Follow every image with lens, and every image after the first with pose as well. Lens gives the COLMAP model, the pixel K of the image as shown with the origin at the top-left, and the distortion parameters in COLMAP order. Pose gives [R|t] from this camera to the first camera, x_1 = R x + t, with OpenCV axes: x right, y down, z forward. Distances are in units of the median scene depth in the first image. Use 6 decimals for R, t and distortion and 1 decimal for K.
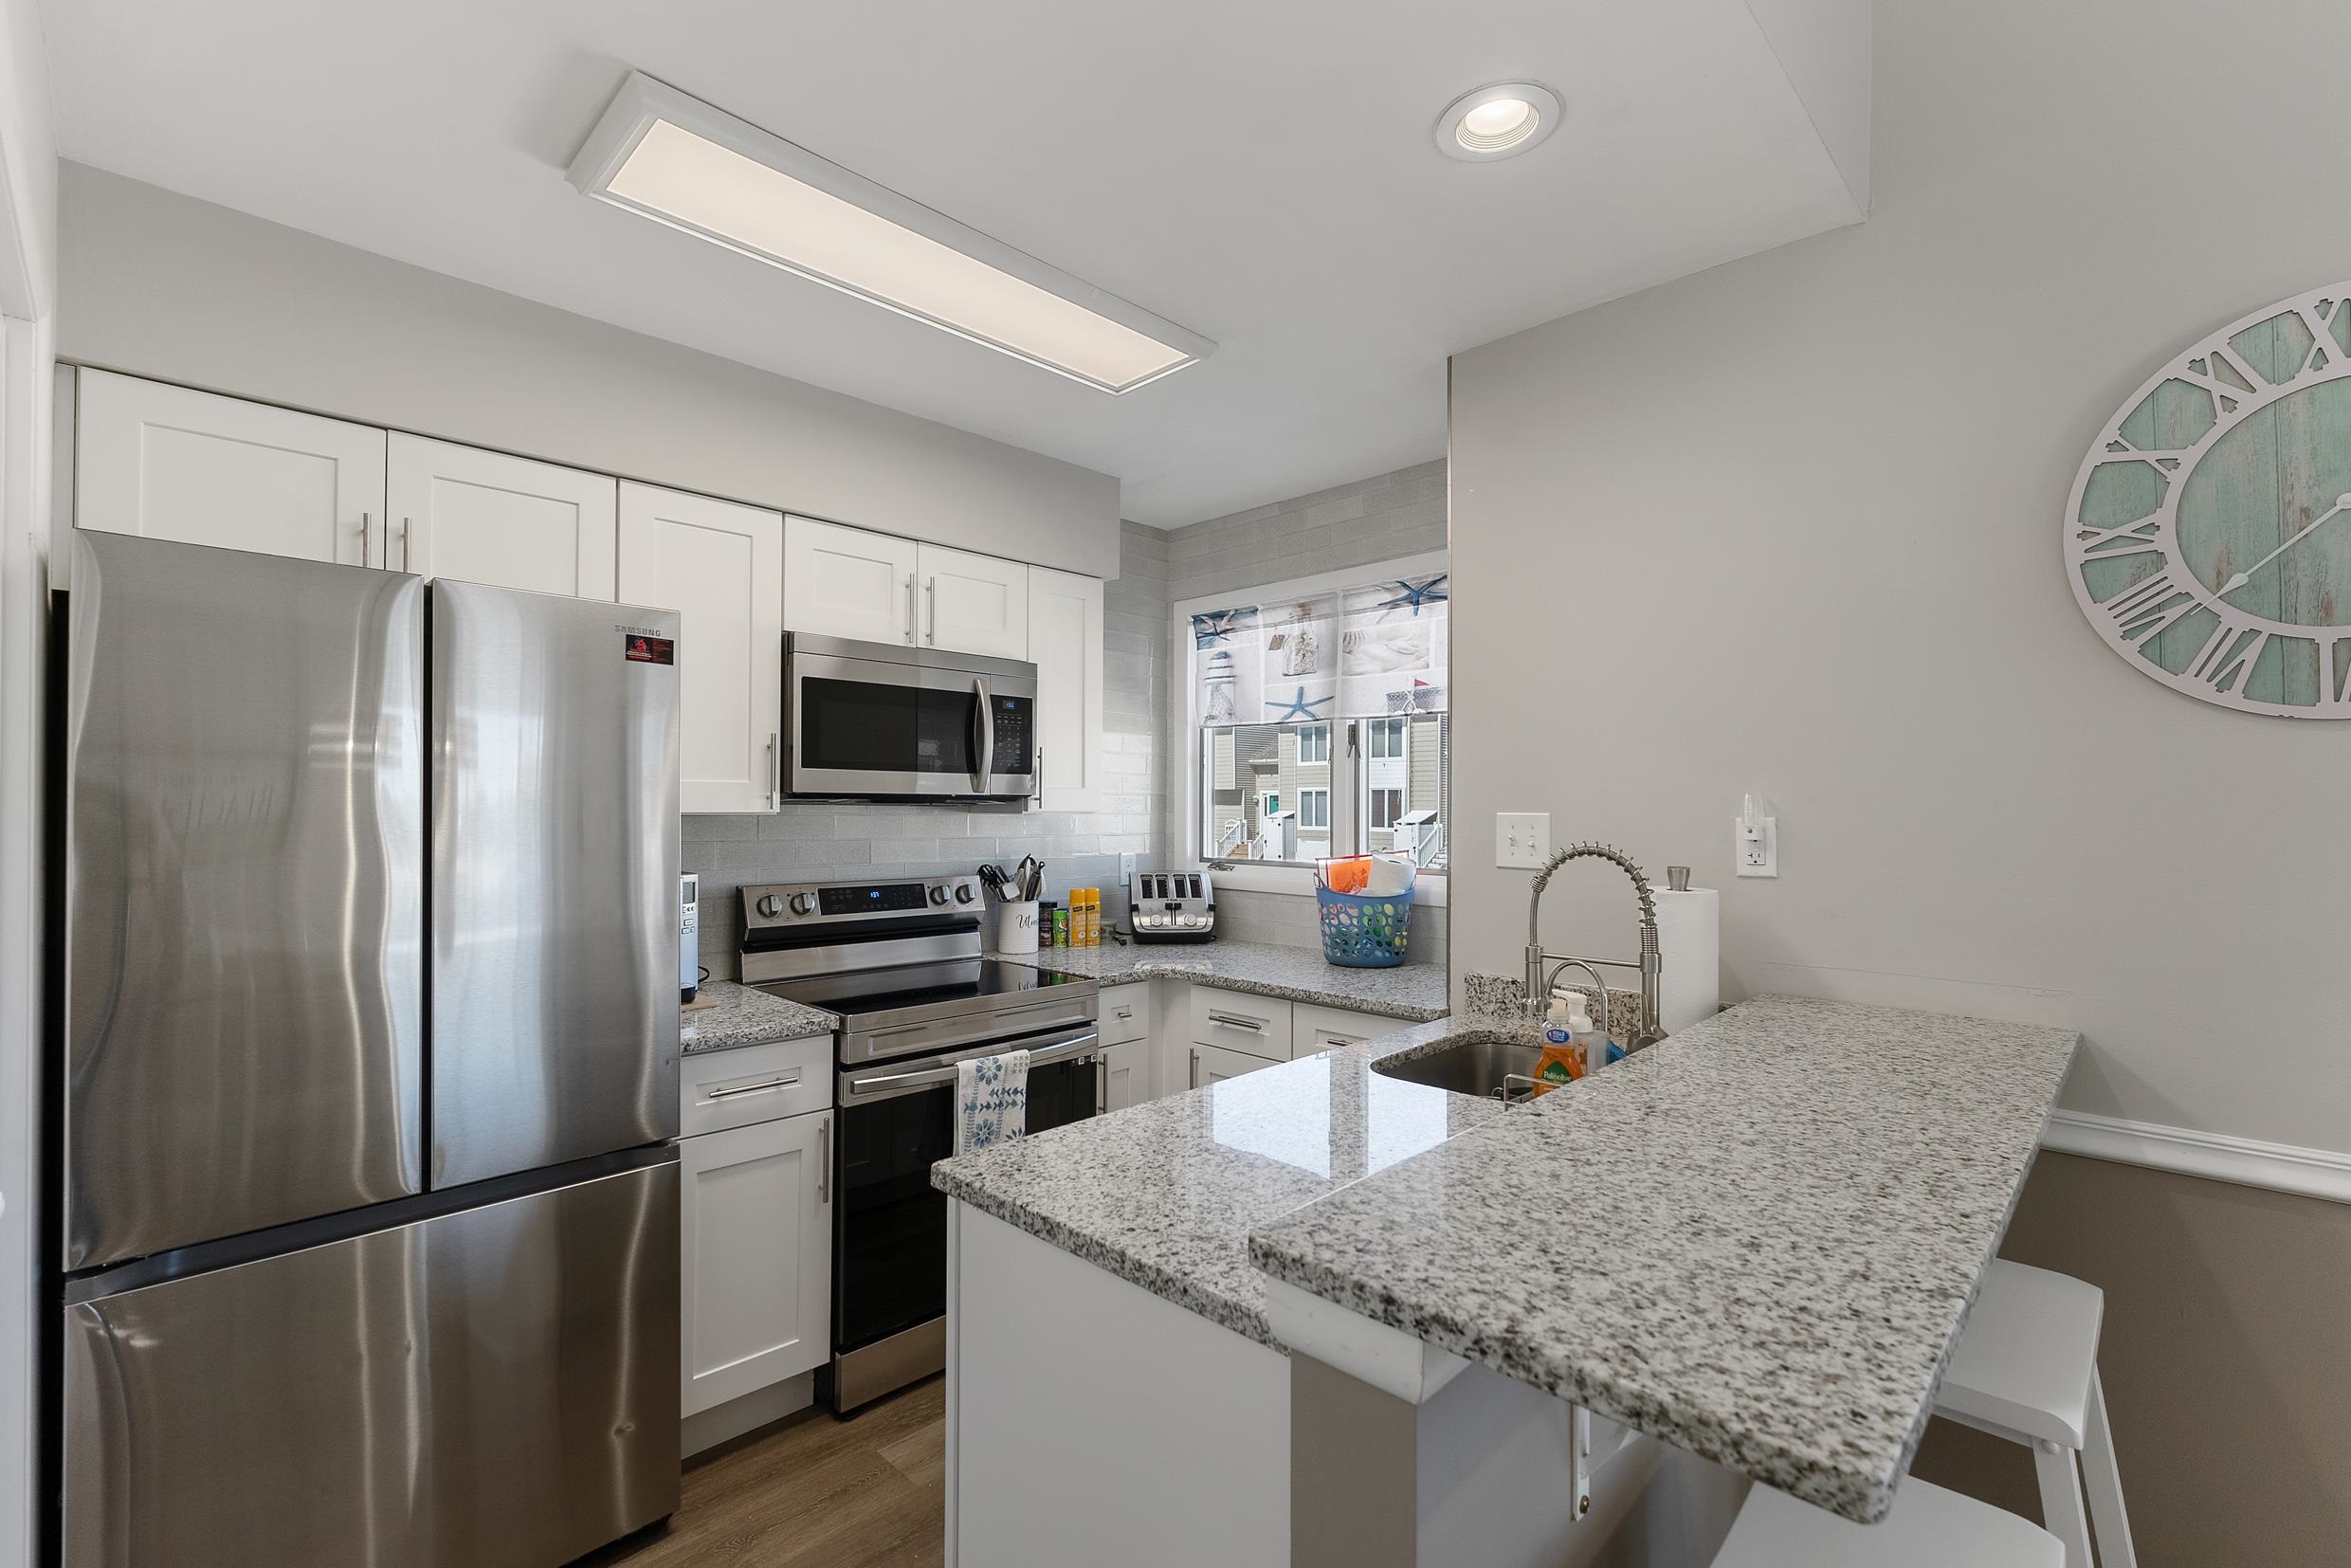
lens RADIAL K [[992.9, 0, 1172.8], [0, 992.9, 805.3], [0, 0, 1]] dist [-0.003828, -0.000623]
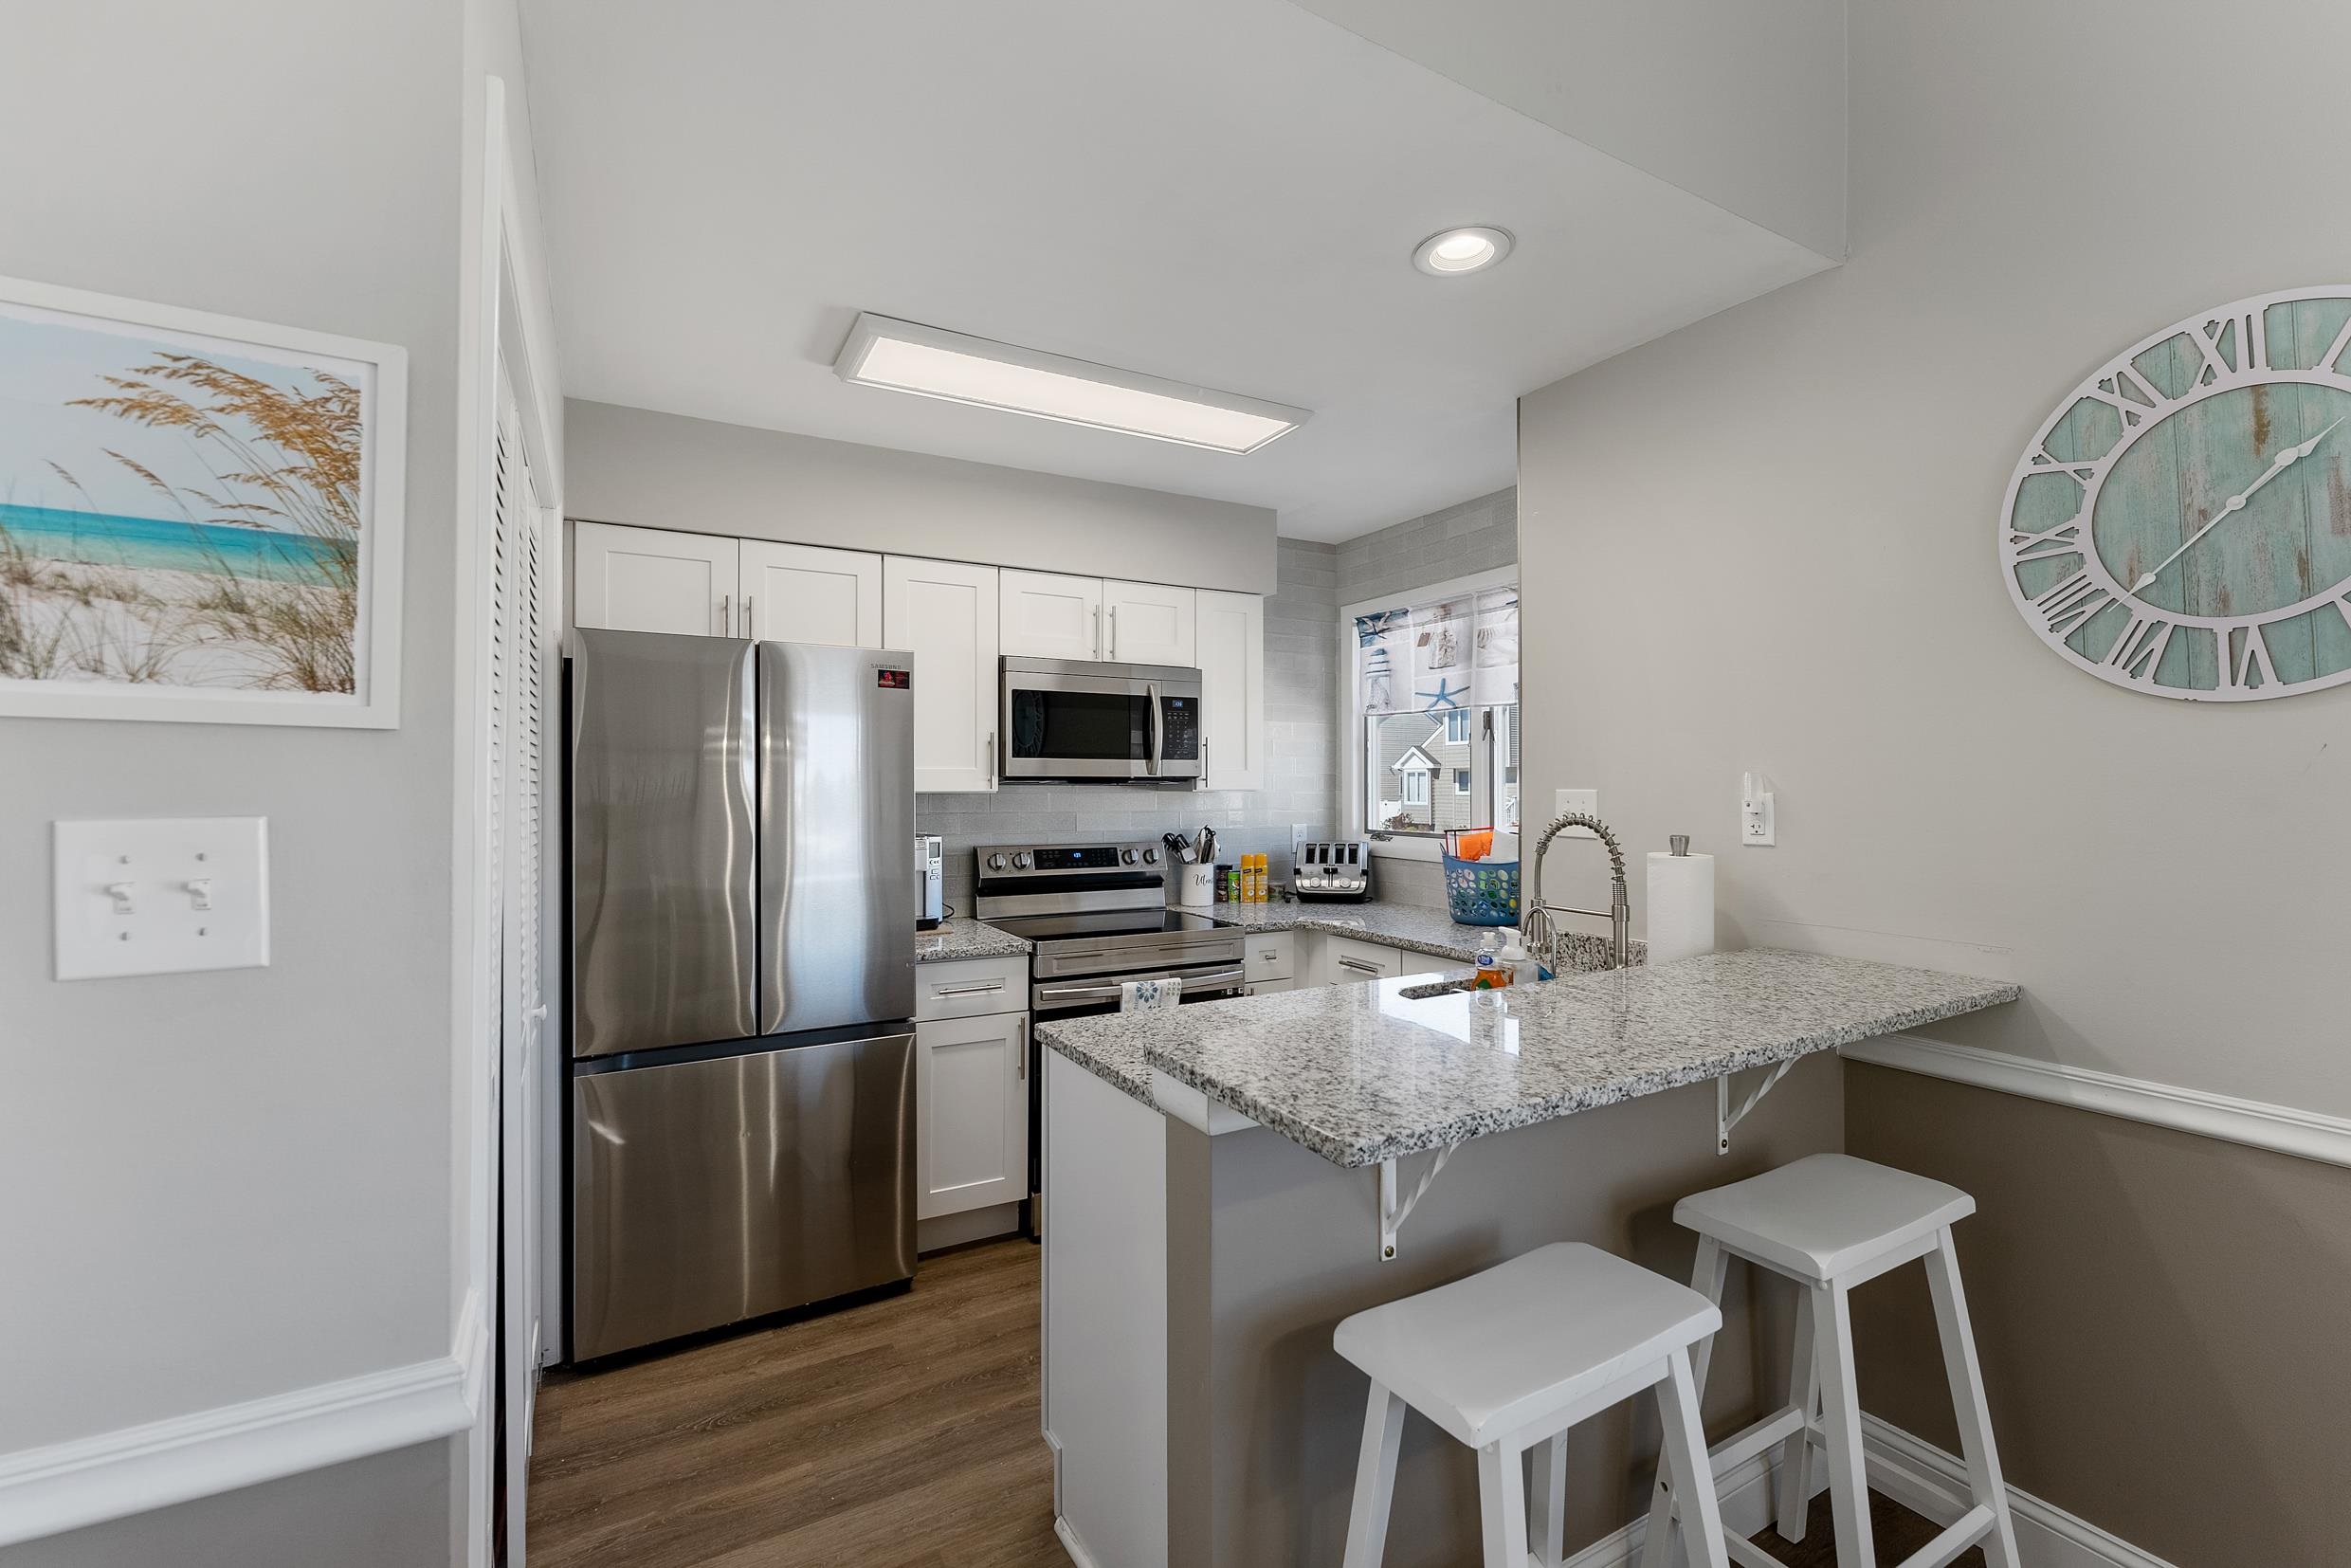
lens RADIAL K [[992.9, 0, 1182.7], [0, 992.9, 780.6], [0, 0, 1]] dist [-0.003828, -0.000623]
pose [[0.962715, -0.003875, -0.270490, 0.158707], [0.002581, 0.999983, -0.005138, 0.001416], [0.270505, 0.004248, 0.962709, -0.169338]]
